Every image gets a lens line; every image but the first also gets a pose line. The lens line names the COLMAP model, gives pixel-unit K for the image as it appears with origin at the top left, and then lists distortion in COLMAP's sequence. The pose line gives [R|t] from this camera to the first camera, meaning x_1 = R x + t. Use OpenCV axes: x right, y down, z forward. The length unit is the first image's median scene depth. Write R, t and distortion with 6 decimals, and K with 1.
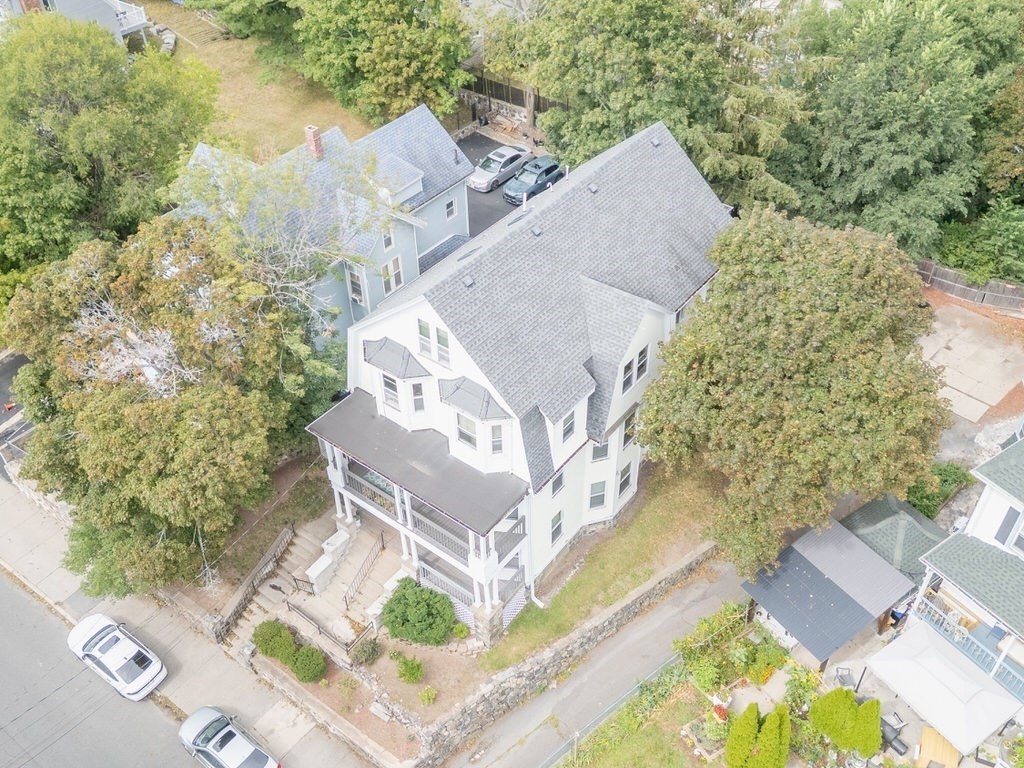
lens RADIAL K [[917.8, 0, 510.7], [0, 917.8, 374.1], [0, 0, 1]] dist [0.017699, 0.005793]
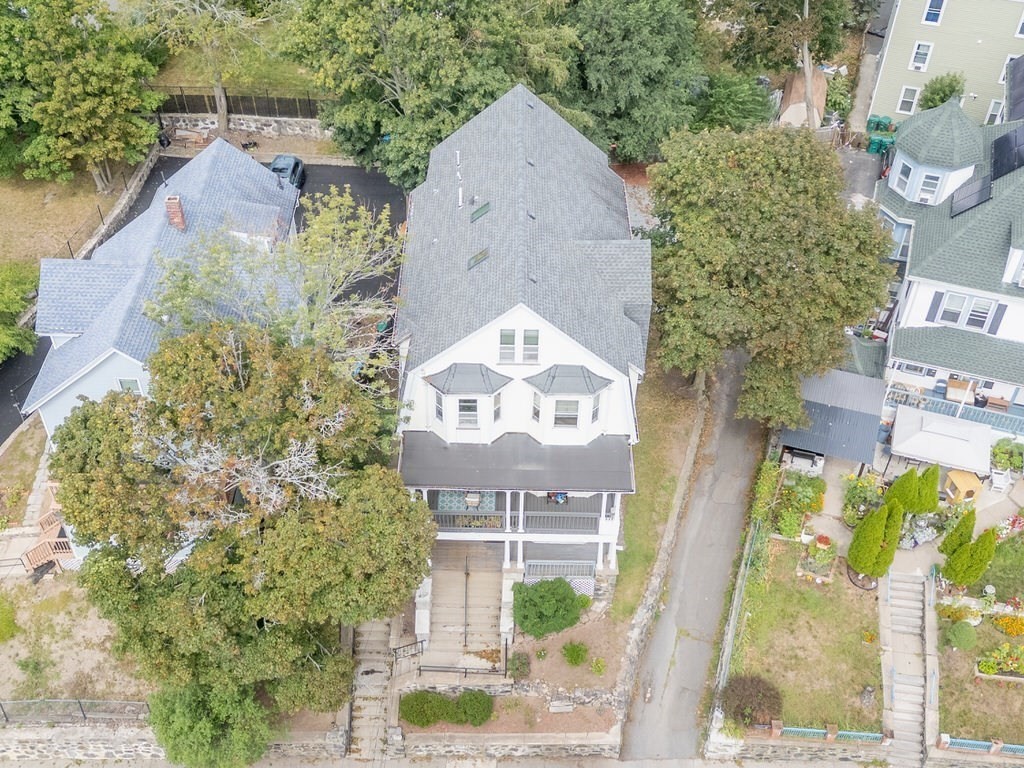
lens RADIAL K [[1067.9, 0, 512.0], [0, 1067.9, 384.0], [0, 0, 1]] dist [0.004231, -0.004891]
pose [[0.802327, -0.394033, 0.448341, -0.559395], [0.377098, 0.916866, 0.130970, -0.134718], [-0.462676, 0.063988, 0.884215, -0.046760]]
